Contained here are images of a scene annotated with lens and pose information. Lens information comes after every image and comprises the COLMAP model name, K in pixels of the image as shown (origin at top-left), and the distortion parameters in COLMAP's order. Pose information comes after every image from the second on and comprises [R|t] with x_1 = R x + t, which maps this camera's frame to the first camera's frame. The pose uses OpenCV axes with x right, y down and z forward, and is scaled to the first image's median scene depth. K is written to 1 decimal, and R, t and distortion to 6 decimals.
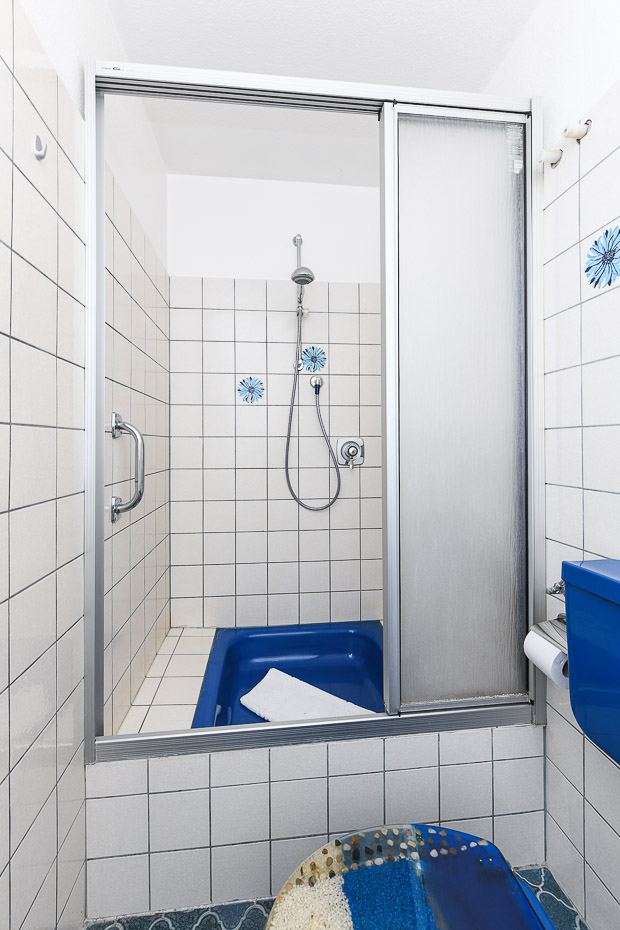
lens RADIAL K [[411.9, 0, 310.0], [0, 411.9, 465.0], [0, 0, 1]] dist [-0.000053, -0.000481]
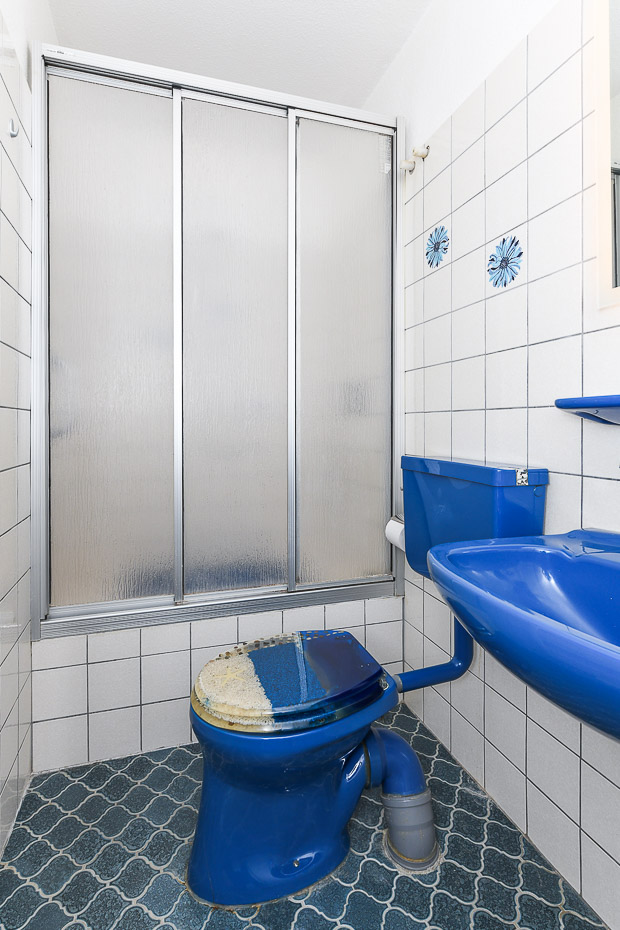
lens RADIAL K [[512.5, 0, 310.0], [0, 512.5, 465.0], [0, 0, 1]] dist [-0.011015, -0.000385]
pose [[0.983580, 0.002144, 0.180462, -0.023439], [-0.005170, 0.999854, 0.016300, 0.190128], [-0.180401, -0.016965, 0.983447, -0.571281]]
